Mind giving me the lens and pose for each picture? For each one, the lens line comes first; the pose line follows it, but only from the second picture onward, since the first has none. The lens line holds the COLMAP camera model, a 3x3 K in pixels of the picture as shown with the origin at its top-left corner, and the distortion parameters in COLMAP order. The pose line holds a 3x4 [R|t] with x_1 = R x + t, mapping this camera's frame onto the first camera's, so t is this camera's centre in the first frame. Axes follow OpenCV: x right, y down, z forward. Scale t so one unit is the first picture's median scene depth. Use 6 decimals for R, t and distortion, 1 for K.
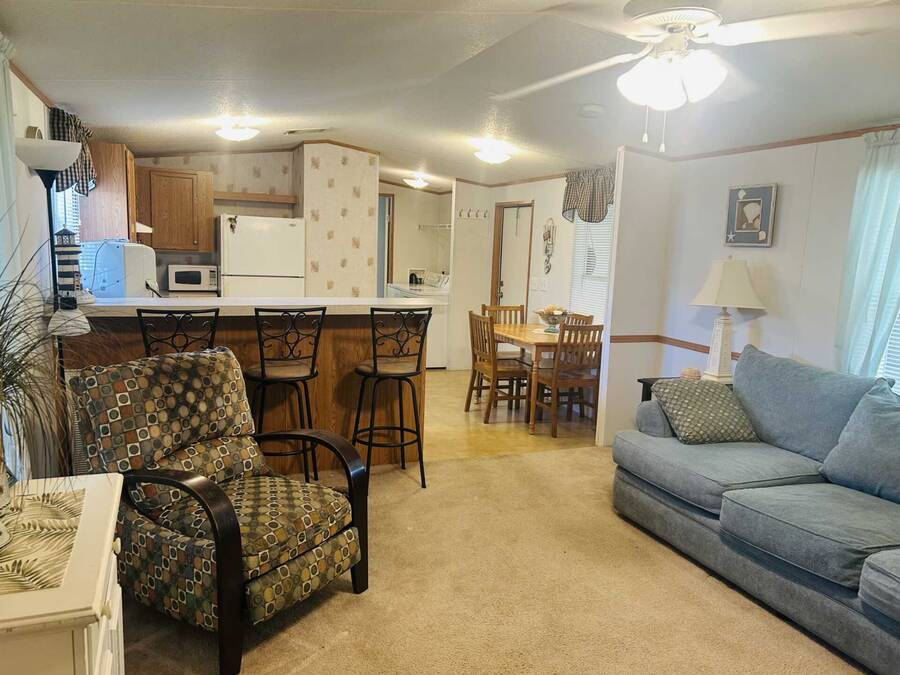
lens RADIAL K [[682.9, 0, 453.0], [0, 682.9, 341.7], [0, 0, 1]] dist [0.039069, -0.073494]
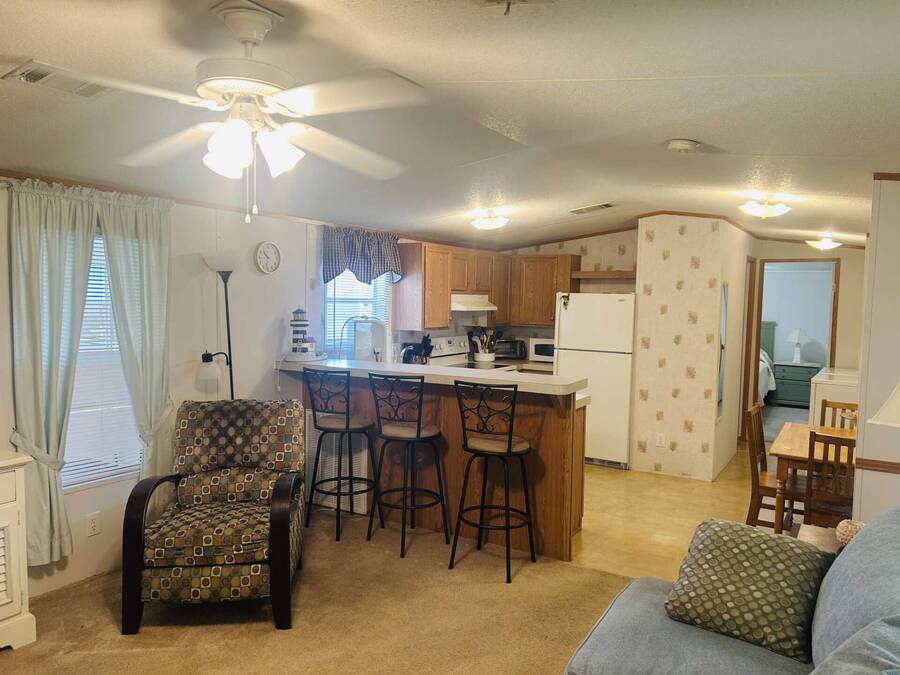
lens RADIAL K [[682.9, 0, 453.0], [0, 682.9, 341.7], [0, 0, 1]] dist [0.039069, -0.073494]
pose [[0.596925, 0.023429, -0.801955, 0.897767], [-0.112952, 0.992072, -0.055091, -0.064847], [0.794306, 0.123467, 0.594839, 0.498375]]
